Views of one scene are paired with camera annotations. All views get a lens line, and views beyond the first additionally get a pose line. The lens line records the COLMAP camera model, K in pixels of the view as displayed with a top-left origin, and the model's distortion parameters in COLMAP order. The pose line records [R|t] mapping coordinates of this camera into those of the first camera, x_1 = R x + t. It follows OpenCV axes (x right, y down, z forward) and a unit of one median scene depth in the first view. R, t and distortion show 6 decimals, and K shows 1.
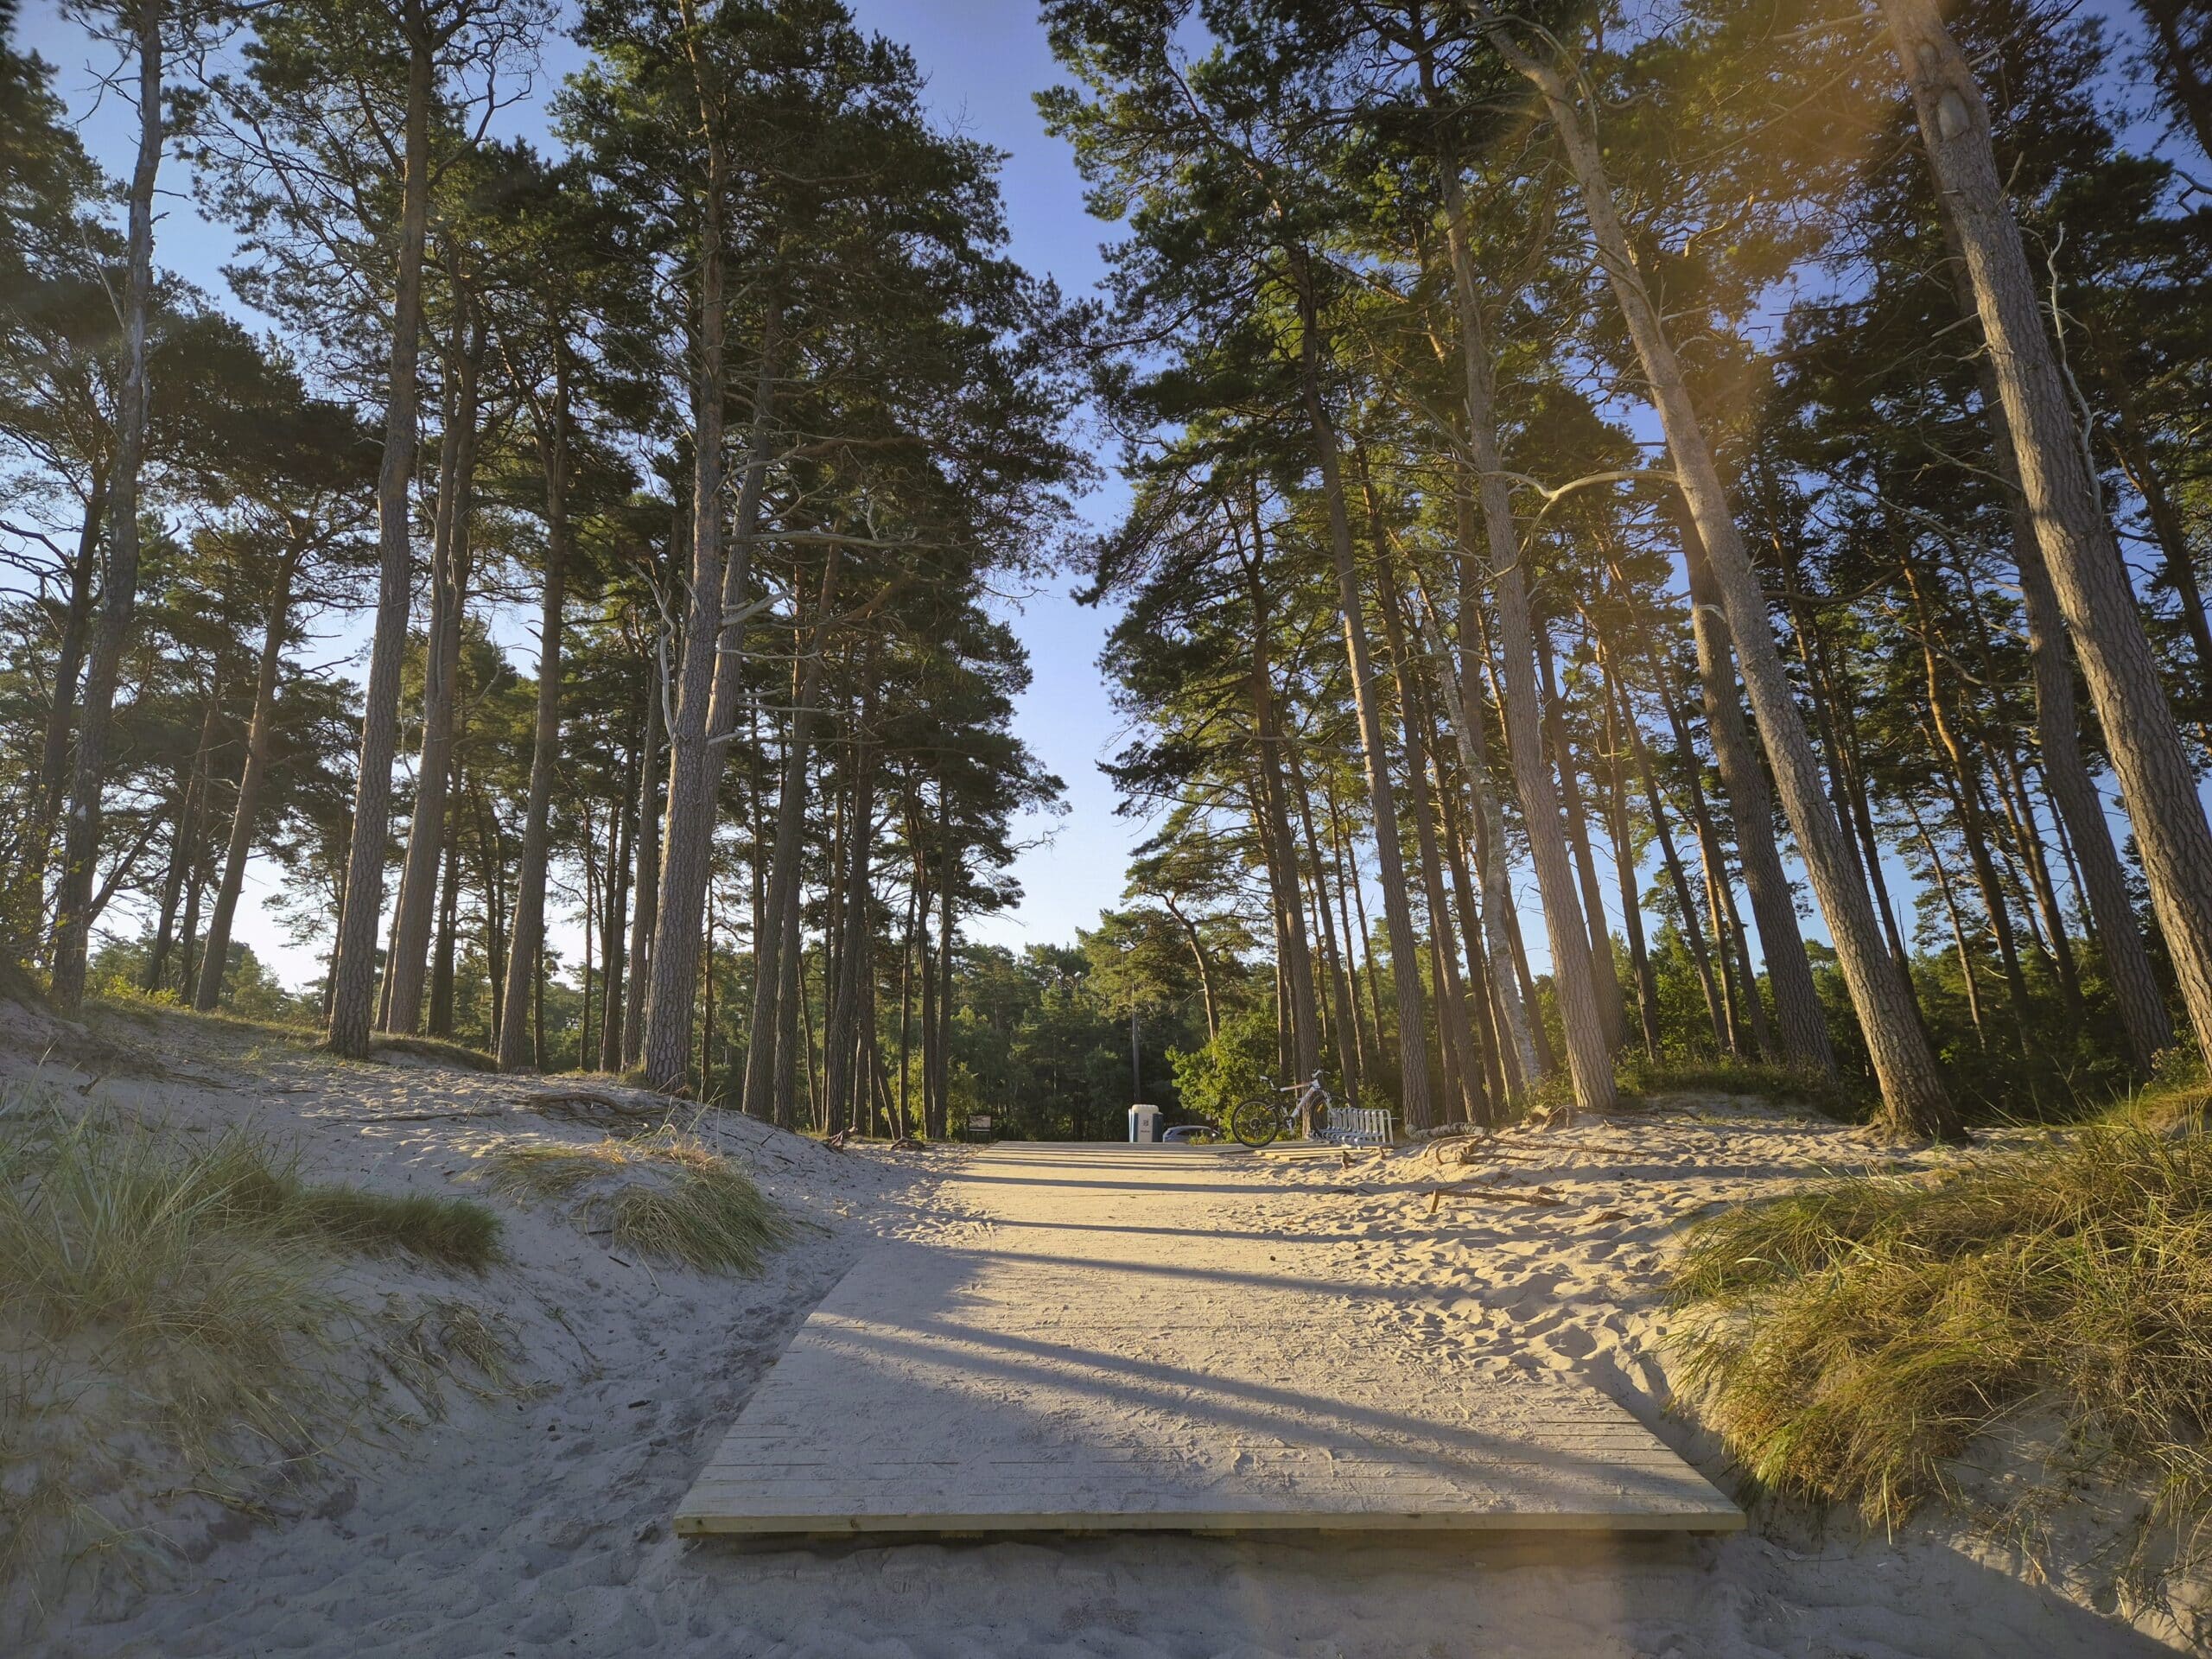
lens RADIAL K [[1461.5, 0, 1106.0], [0, 1461.5, 829.5], [0, 0, 1]] dist [-0.002579, -0.000705]
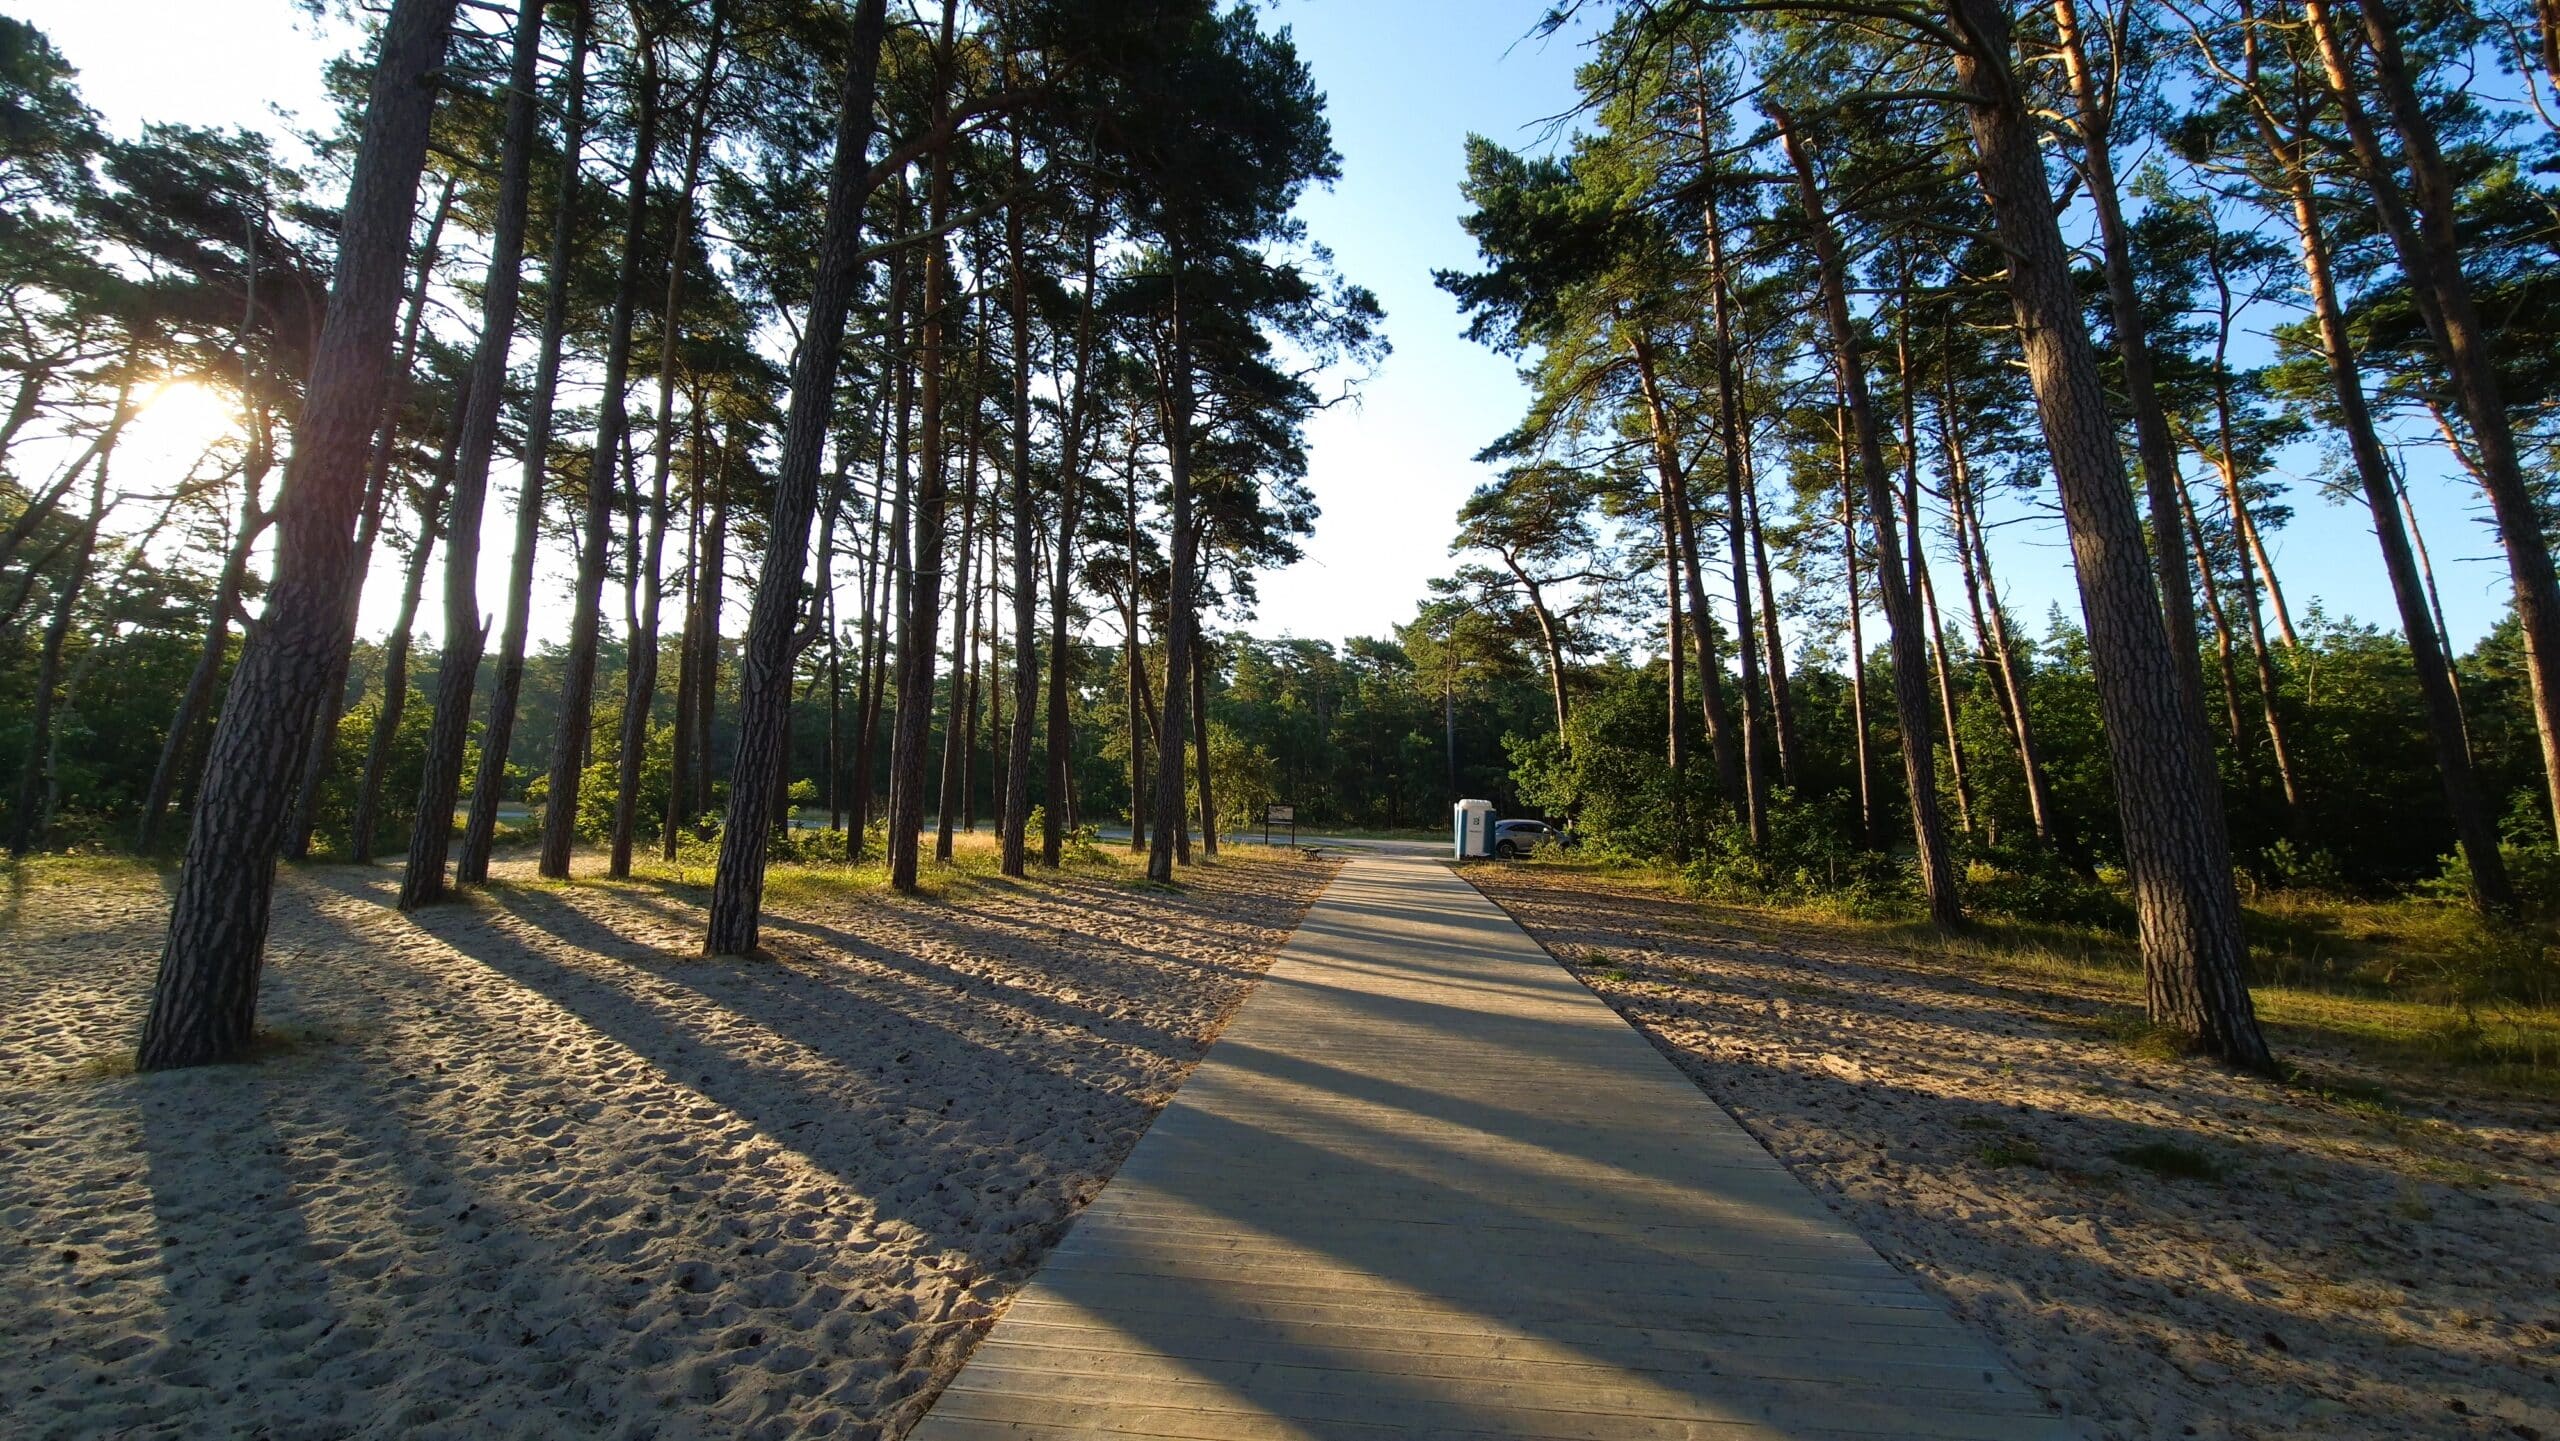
lens RADIAL K [[988.0, 0, 1280.0], [0, 988.0, 720.5], [0, 0, 1]] dist [0.000385, 0.000007]
pose [[0.991333, 0.012809, -0.130744, -0.010401], [0.004959, 0.990877, 0.134678, 0.065417], [0.131277, -0.134159, 0.982226, 0.427327]]
